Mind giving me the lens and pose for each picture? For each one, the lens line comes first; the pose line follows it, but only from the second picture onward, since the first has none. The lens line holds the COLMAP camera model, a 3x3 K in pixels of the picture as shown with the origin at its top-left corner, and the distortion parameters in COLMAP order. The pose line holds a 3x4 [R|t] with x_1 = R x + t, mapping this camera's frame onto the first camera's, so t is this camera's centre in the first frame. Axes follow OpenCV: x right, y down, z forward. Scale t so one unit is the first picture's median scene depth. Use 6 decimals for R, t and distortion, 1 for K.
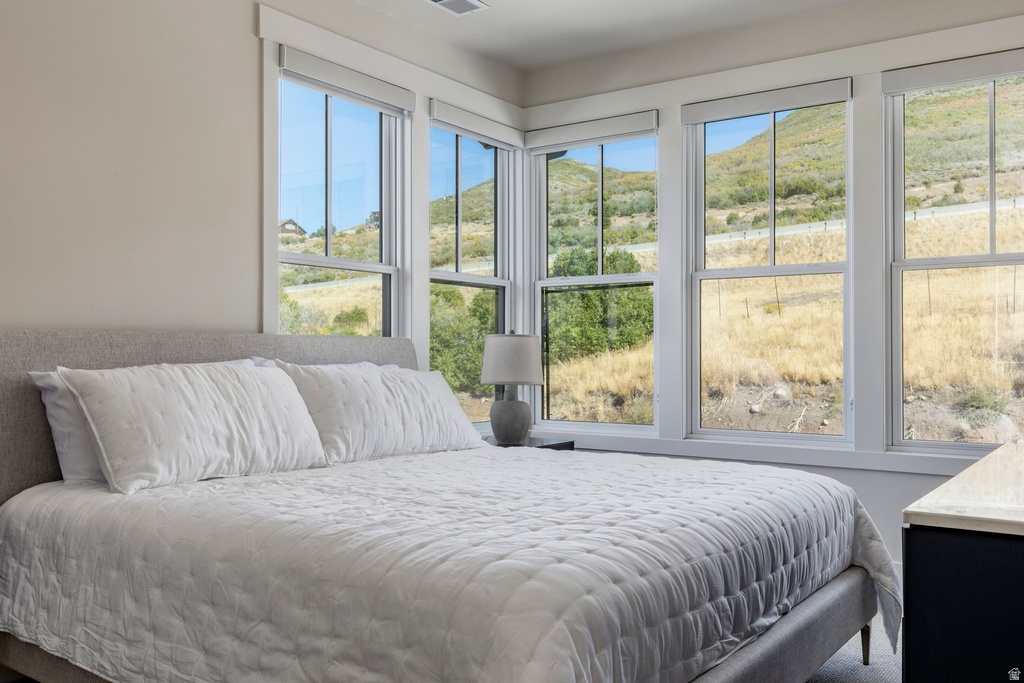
lens RADIAL K [[890.0, 0, 512.1], [0, 890.0, 346.3], [0, 0, 1]] dist [-0.002095, 0.010404]
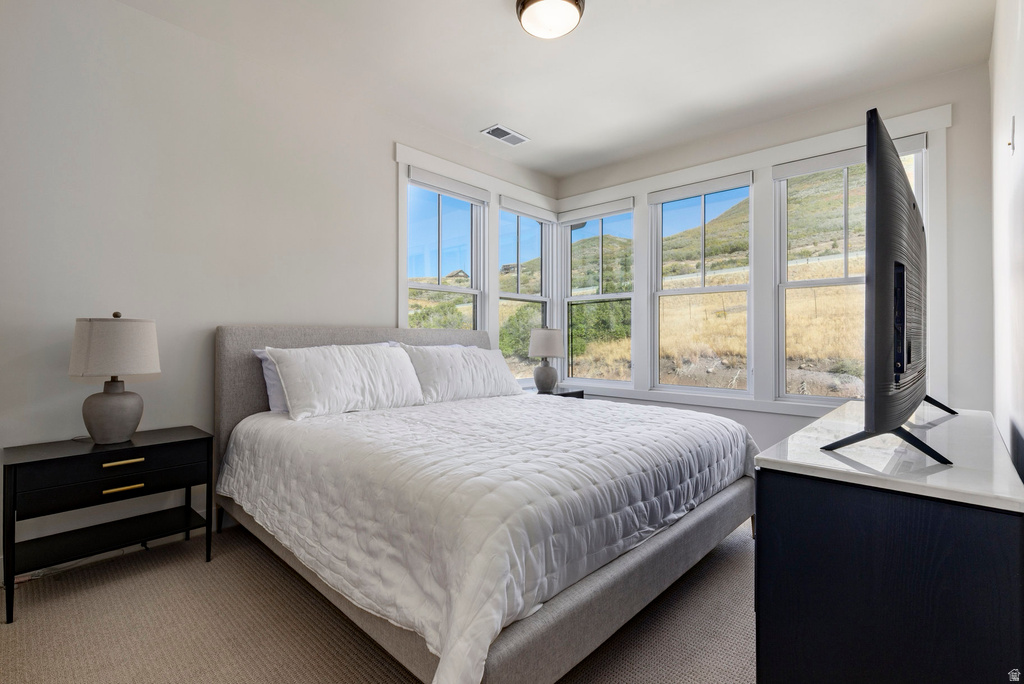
lens RADIAL K [[468.8, 0, 512.3], [0, 468.8, 335.0], [0, 0, 1]] dist [0.007471, -0.000701]
pose [[0.990798, 0.001172, -0.135347, 0.073661], [-0.001309, 0.999999, -0.000919, -0.000255], [0.135346, 0.001088, 0.990798, 0.103482]]
